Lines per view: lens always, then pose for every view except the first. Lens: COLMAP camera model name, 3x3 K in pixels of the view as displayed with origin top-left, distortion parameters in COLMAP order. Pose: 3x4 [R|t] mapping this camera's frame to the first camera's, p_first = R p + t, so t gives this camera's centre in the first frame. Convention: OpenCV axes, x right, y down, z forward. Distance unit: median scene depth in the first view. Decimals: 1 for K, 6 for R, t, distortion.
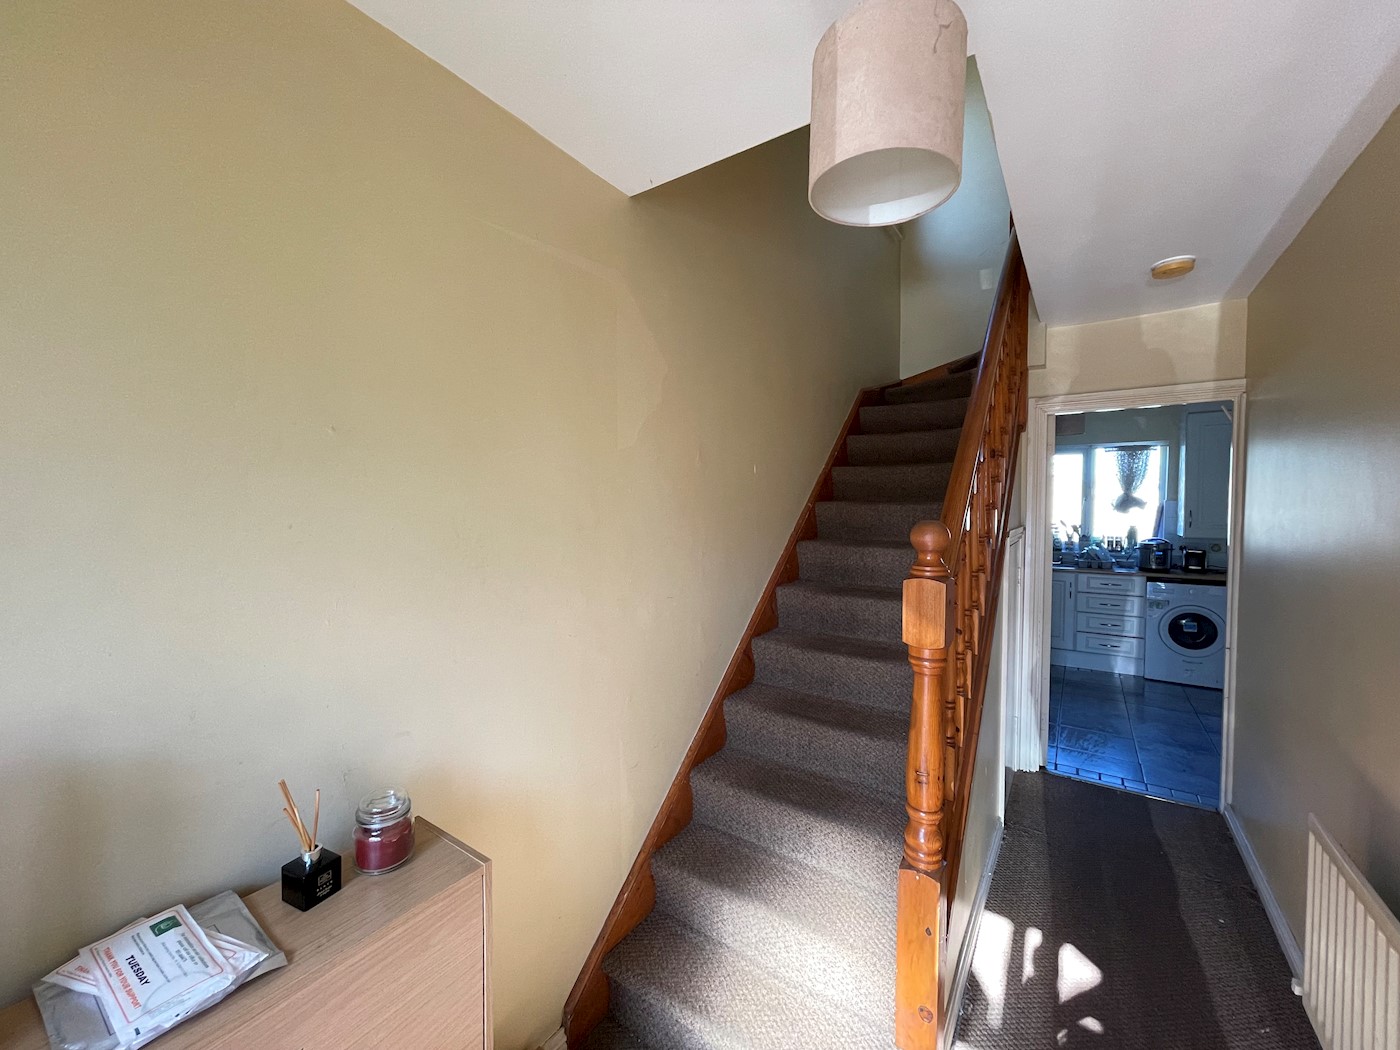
lens RADIAL K [[561.3, 0, 698.4], [0, 561.3, 529.9], [0, 0, 1]] dist [-0.000785, 0.000340]
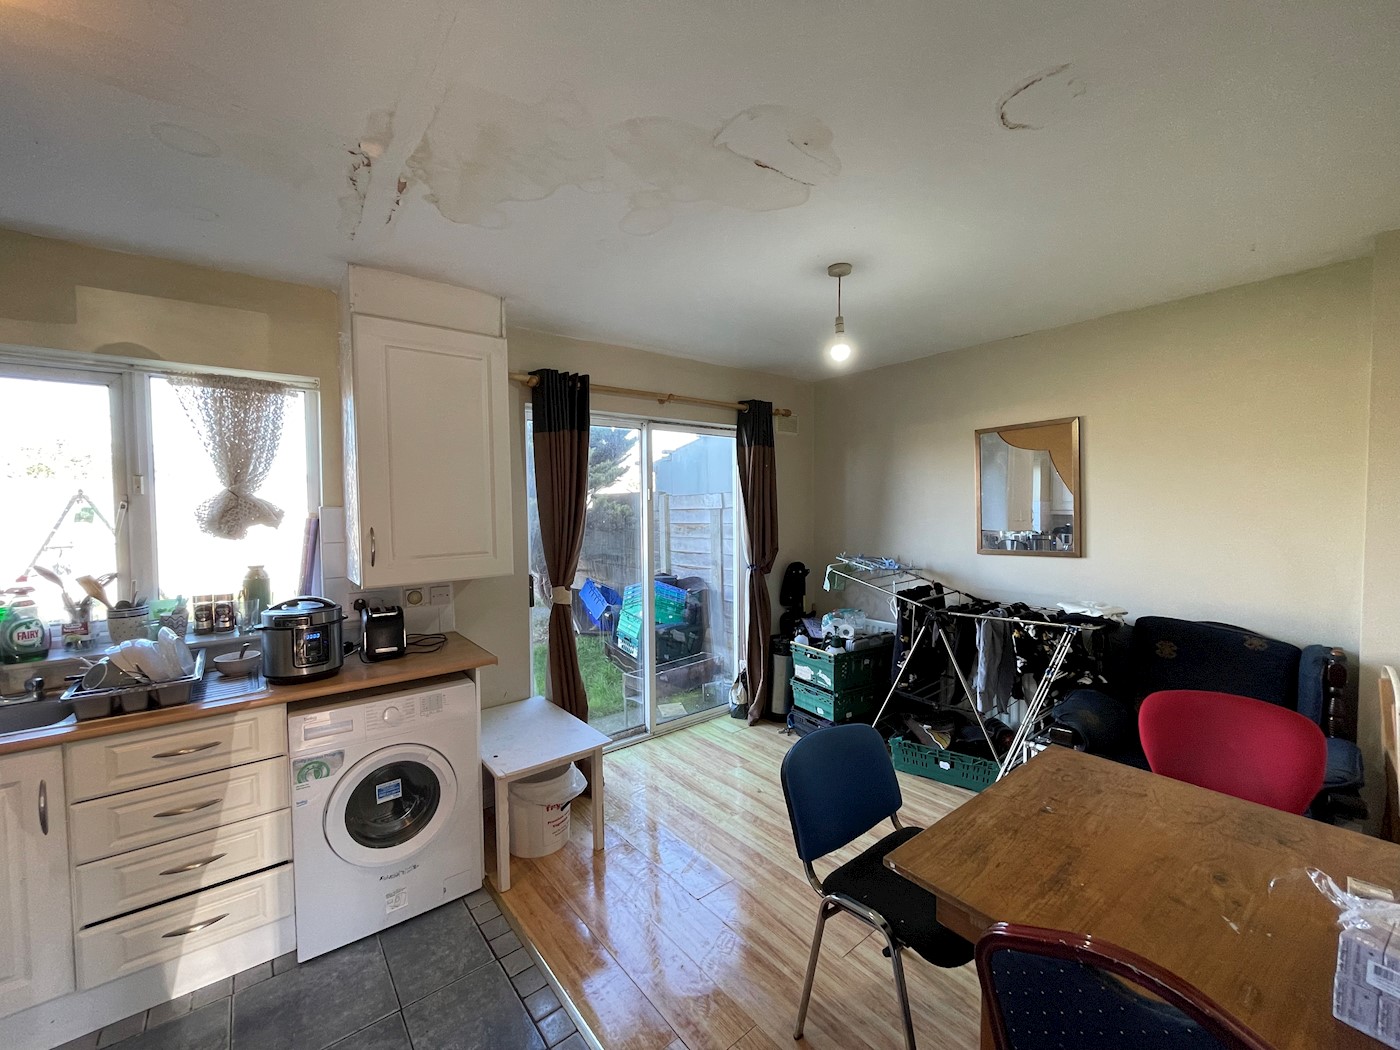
lens RADIAL K [[561.3, 0, 699.7], [0, 561.3, 530.2], [0, 0, 1]] dist [-0.000785, 0.000340]
pose [[0.293720, -0.039483, 0.955076, 0.487103], [0.046511, 0.998553, 0.026976, -0.032435], [-0.954759, 0.036498, 0.295132, 0.573172]]
